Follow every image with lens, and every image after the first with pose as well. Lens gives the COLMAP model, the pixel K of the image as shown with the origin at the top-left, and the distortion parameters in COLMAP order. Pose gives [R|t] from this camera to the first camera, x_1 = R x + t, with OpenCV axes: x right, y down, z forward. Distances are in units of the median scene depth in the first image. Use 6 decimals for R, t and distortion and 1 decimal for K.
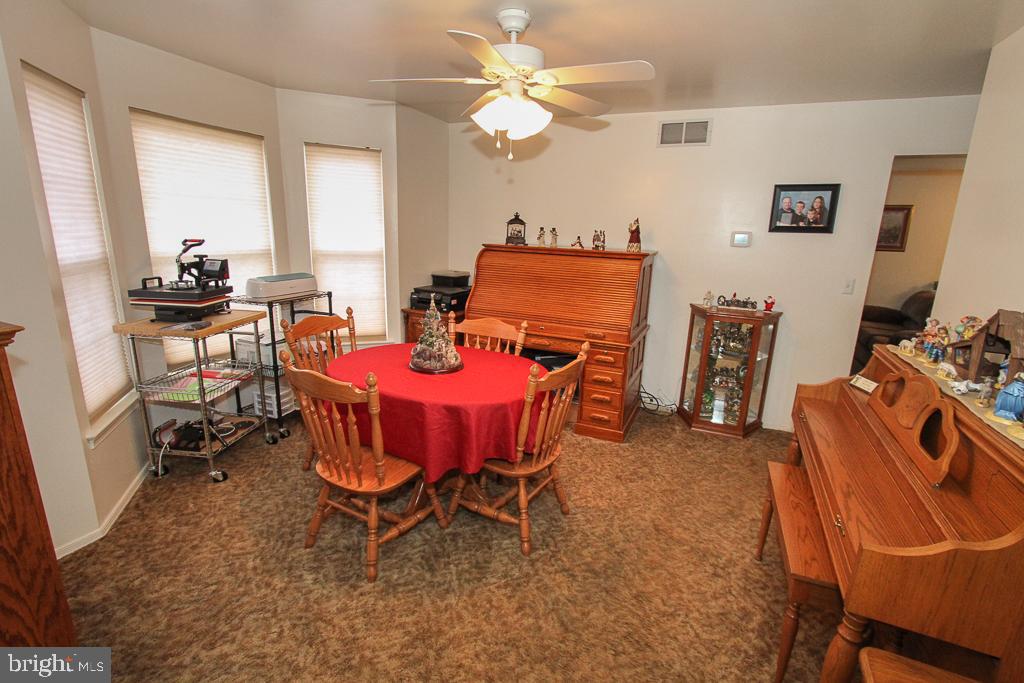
lens RADIAL K [[473.6, 0, 518.7], [0, 473.6, 343.7], [0, 0, 1]] dist [-0.017047, 0.000169]
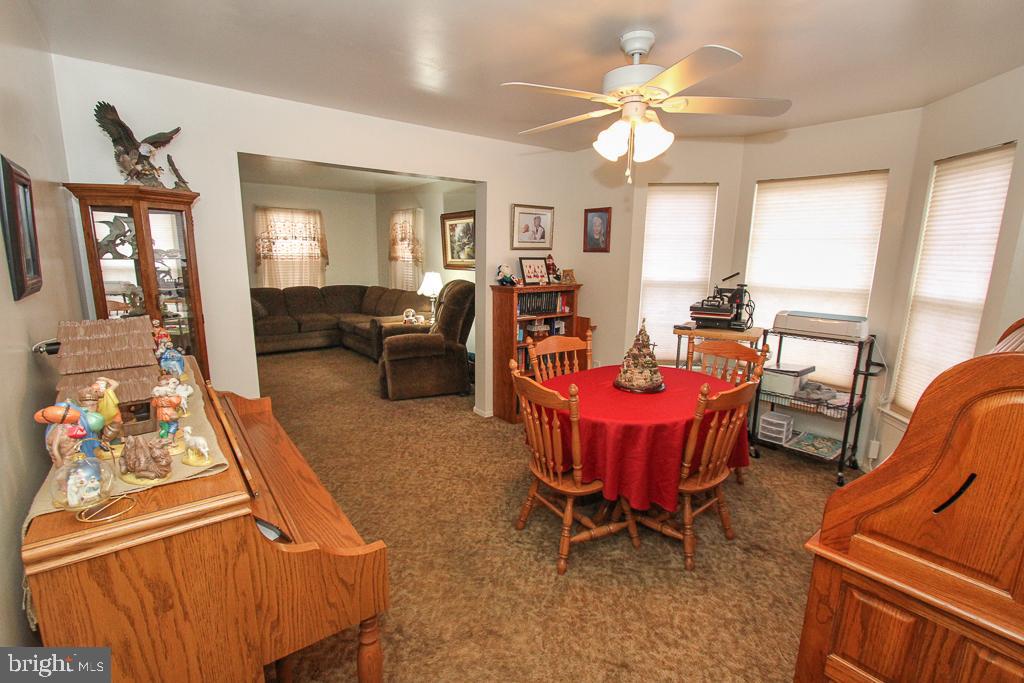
lens RADIAL K [[471.3, 0, 513.7], [0, 471.3, 346.0], [0, 0, 1]] dist [-0.015100, 0.000996]
pose [[-0.473227, 0.131004, -0.871145, 0.608213], [-0.235694, 0.934003, 0.268491, -0.178338], [0.848825, 0.332381, -0.411119, 0.820178]]
